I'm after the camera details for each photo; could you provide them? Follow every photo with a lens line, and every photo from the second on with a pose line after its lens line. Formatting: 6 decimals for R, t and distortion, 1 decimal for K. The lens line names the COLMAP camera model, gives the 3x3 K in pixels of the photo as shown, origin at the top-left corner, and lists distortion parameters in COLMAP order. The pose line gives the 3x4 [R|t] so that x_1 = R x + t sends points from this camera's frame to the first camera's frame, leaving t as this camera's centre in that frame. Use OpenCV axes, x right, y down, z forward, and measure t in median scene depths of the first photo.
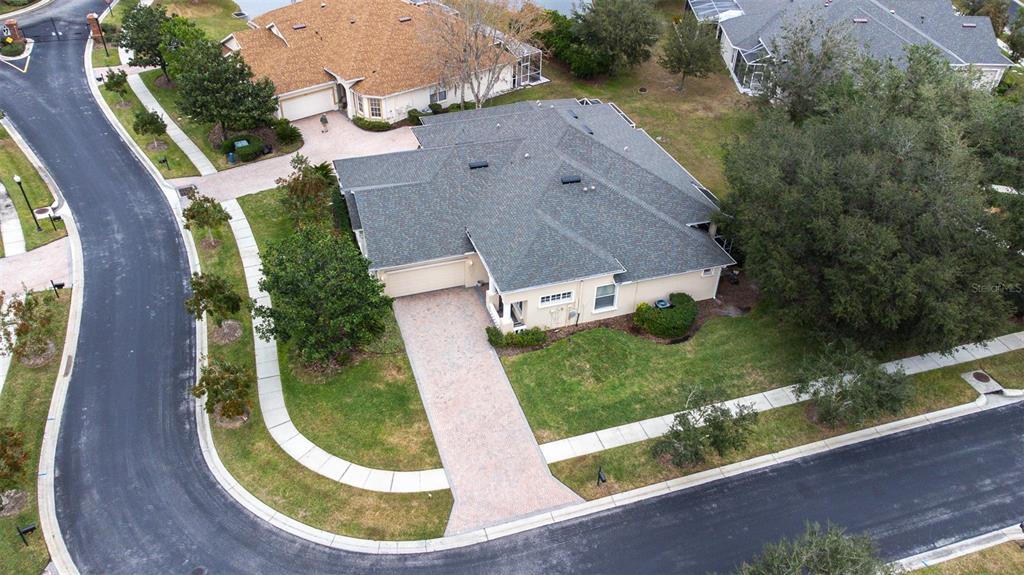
lens RADIAL K [[758.7, 0, 509.2], [0, 758.7, 290.1], [0, 0, 1]] dist [0.028241, 0.043389]
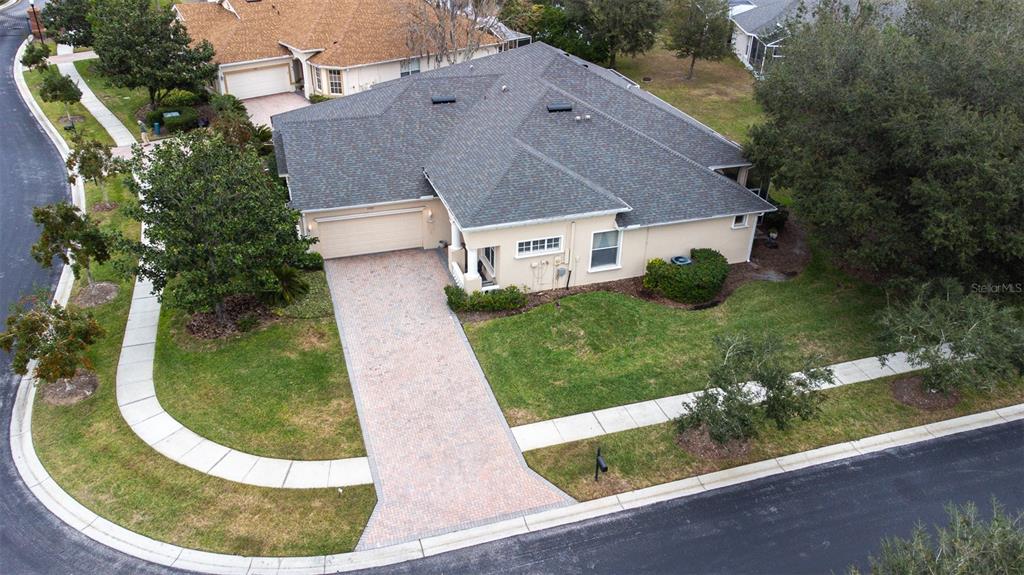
lens RADIAL K [[758.7, 0, 509.8], [0, 758.7, 291.6], [0, 0, 1]] dist [0.028241, 0.043389]
pose [[0.999992, 0.000770, -0.003923, 0.036085], [-0.001221, 0.993199, -0.116419, 0.141059], [0.003806, 0.116423, 0.993192, 0.263823]]
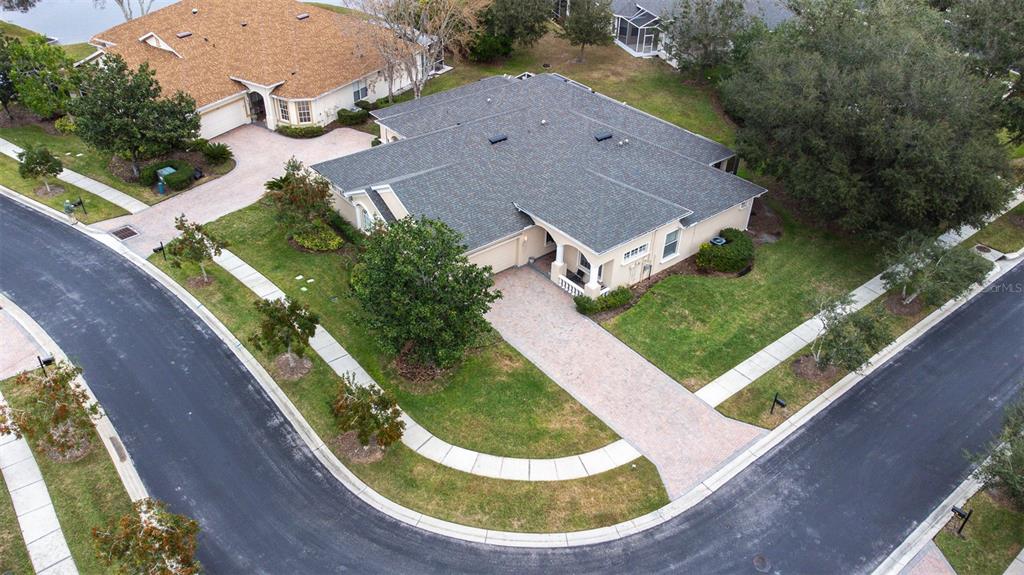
lens RADIAL K [[758.7, 0, 510.3], [0, 758.7, 287.4], [0, 0, 1]] dist [0.028241, 0.043389]
pose [[0.934315, -0.201328, 0.294148, -0.382178], [0.209187, 0.977864, 0.004844, 0.016161], [-0.288612, 0.057006, 0.955748, 0.114751]]
